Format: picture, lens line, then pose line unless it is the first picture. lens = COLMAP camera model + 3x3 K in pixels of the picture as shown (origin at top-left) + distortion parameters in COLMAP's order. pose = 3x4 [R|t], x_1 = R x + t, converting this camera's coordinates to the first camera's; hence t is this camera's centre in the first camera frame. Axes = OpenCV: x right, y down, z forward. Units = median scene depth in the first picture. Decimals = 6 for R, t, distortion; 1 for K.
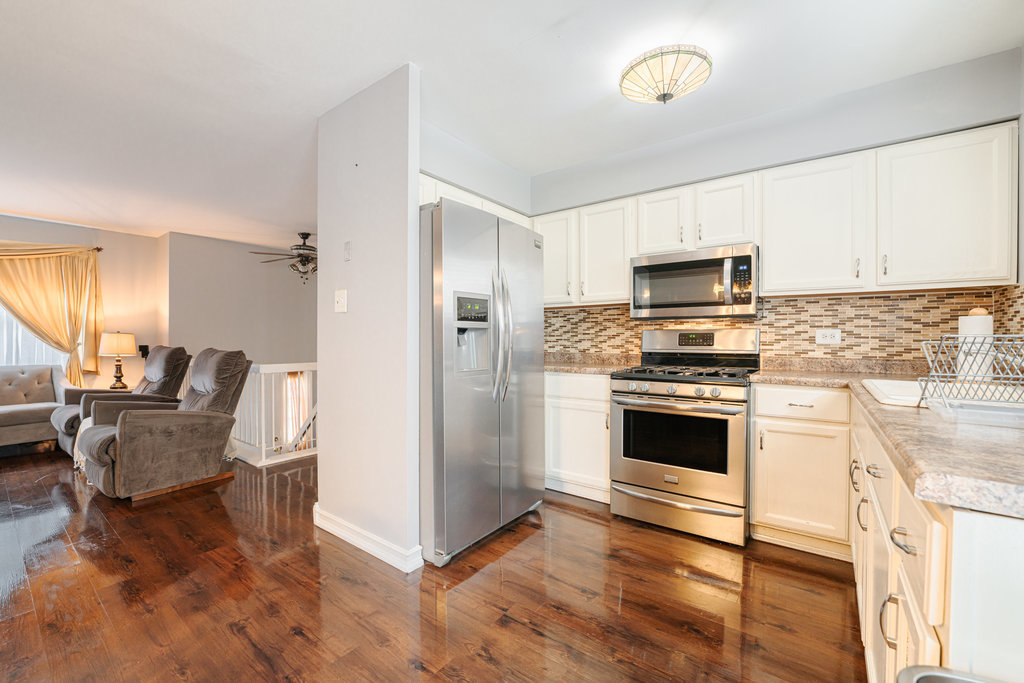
lens RADIAL K [[416.5, 0, 509.6], [0, 416.5, 342.8], [0, 0, 1]] dist [-0.031269, 0.004559]
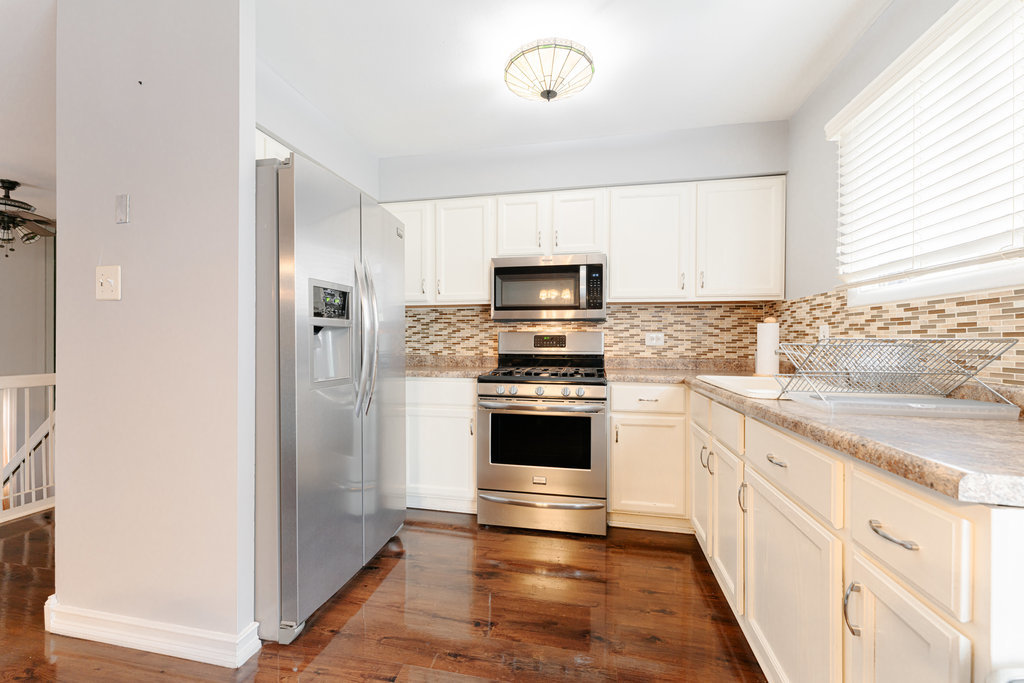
lens RADIAL K [[412.1, 0, 511.6], [0, 412.1, 342.8], [0, 0, 1]] dist [0.002036, 0.000311]
pose [[0.906142, 0.000671, 0.422973, -0.097726], [0.001057, 0.999992, -0.003853, -0.000592], [-0.422972, 0.003938, 0.906134, 0.120845]]
